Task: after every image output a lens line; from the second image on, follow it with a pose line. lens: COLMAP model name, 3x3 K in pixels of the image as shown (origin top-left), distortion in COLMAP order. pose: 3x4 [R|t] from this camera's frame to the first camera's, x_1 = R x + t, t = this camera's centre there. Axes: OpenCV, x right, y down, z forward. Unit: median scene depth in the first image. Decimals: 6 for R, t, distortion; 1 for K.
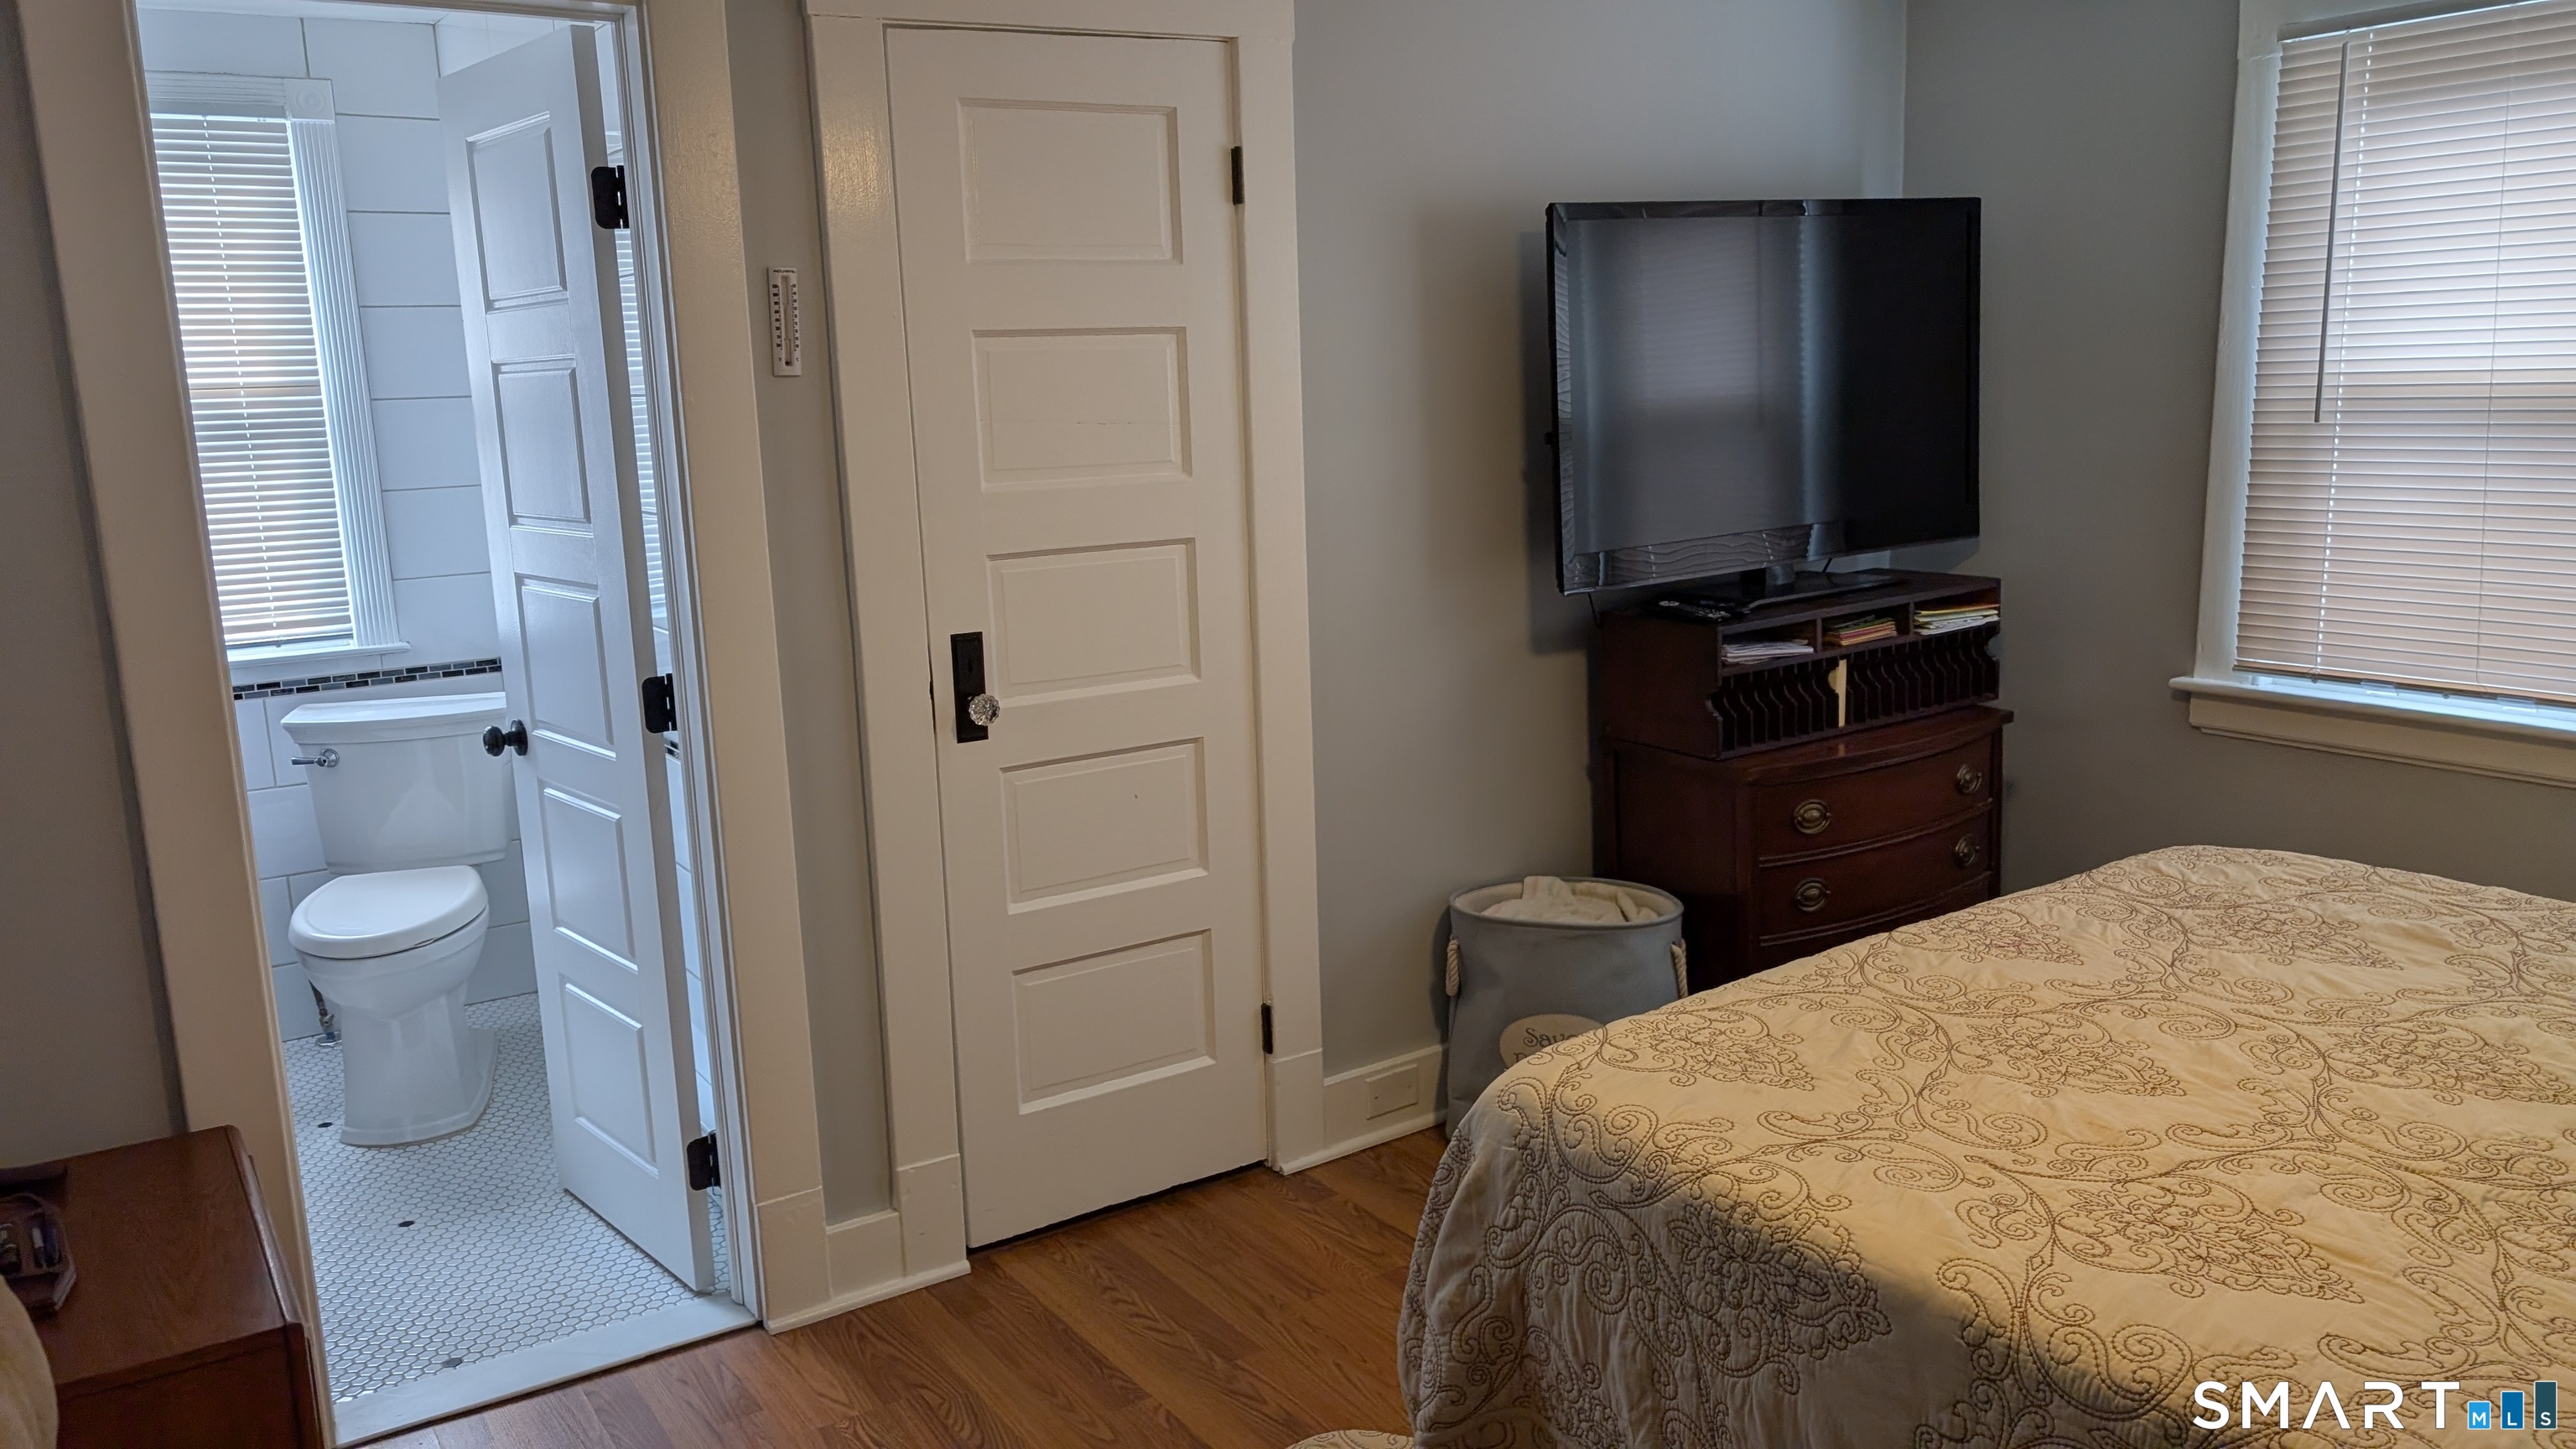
lens RADIAL K [[1866.8, 0, 1291.9], [0, 1866.8, 718.3], [0, 0, 1]] dist [0.004150, -0.007413]
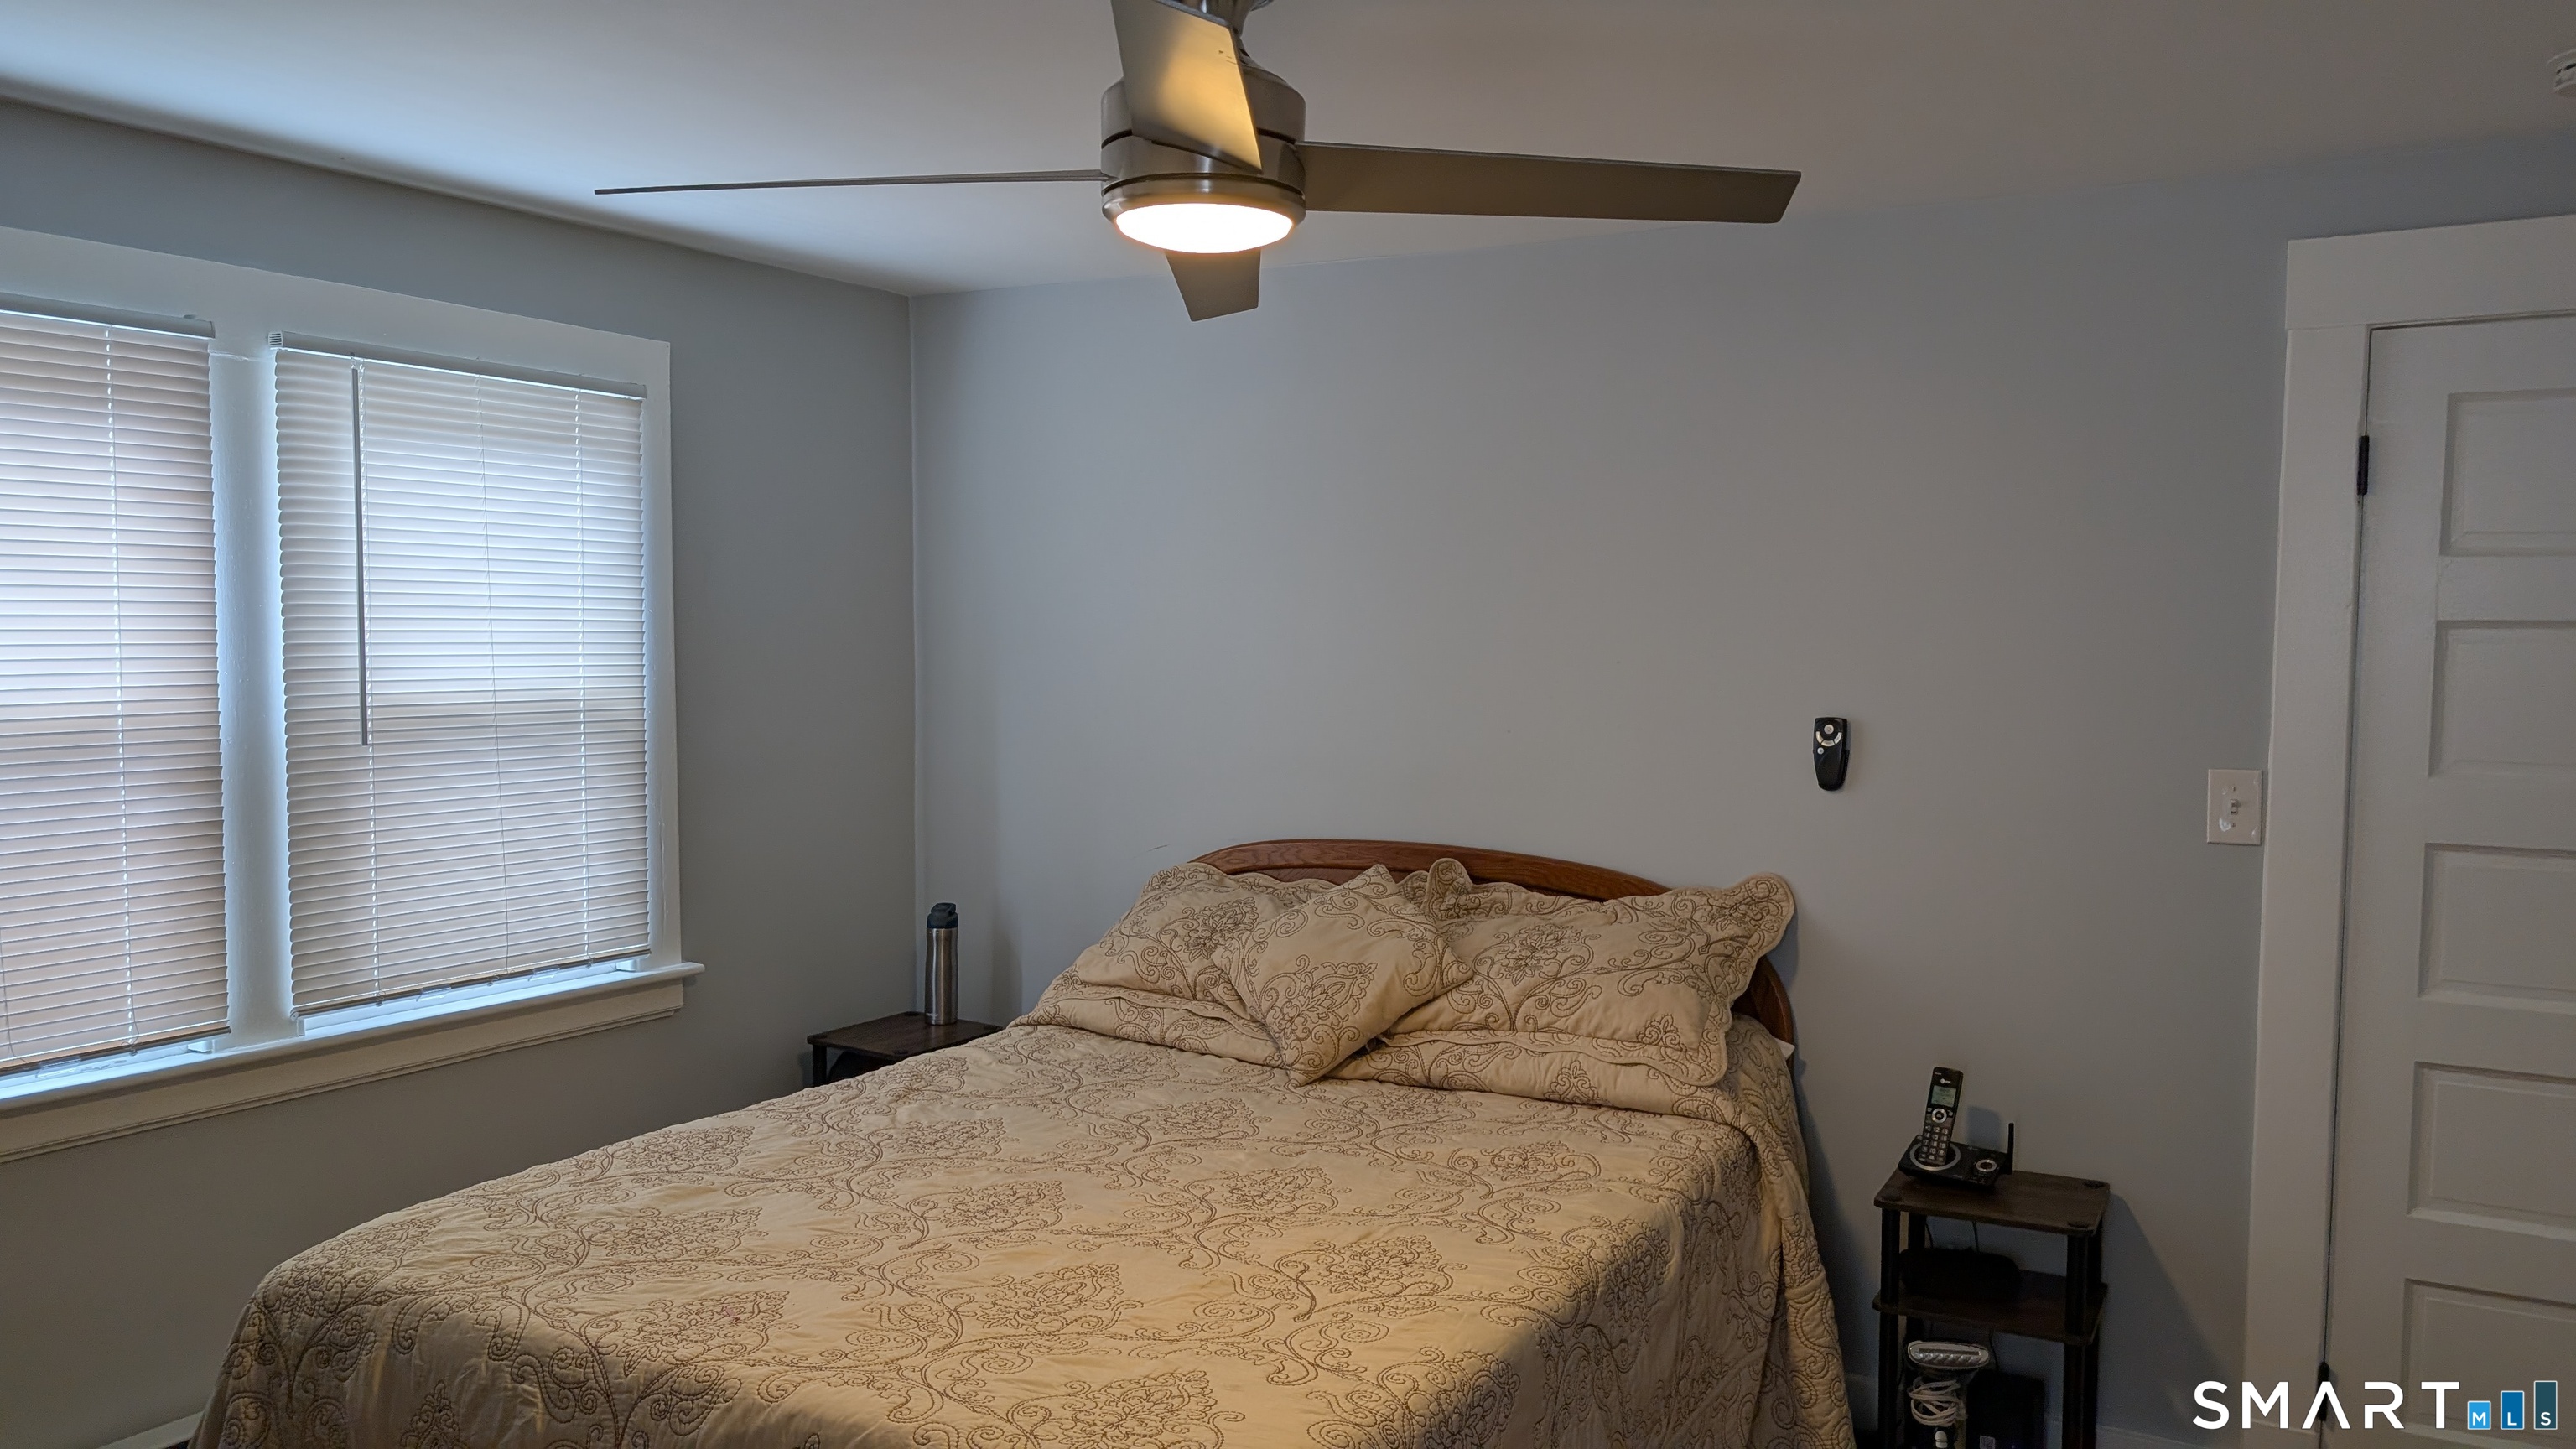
lens RADIAL K [[1866.8, 0, 1294.1], [0, 1866.8, 730.0], [0, 0, 1]] dist [0.004150, -0.007413]
pose [[-0.424345, -0.017074, 0.905340, -0.596905], [0.180331, 0.978201, 0.102971, -0.218587], [-0.887363, 0.206956, -0.412015, 1.155062]]
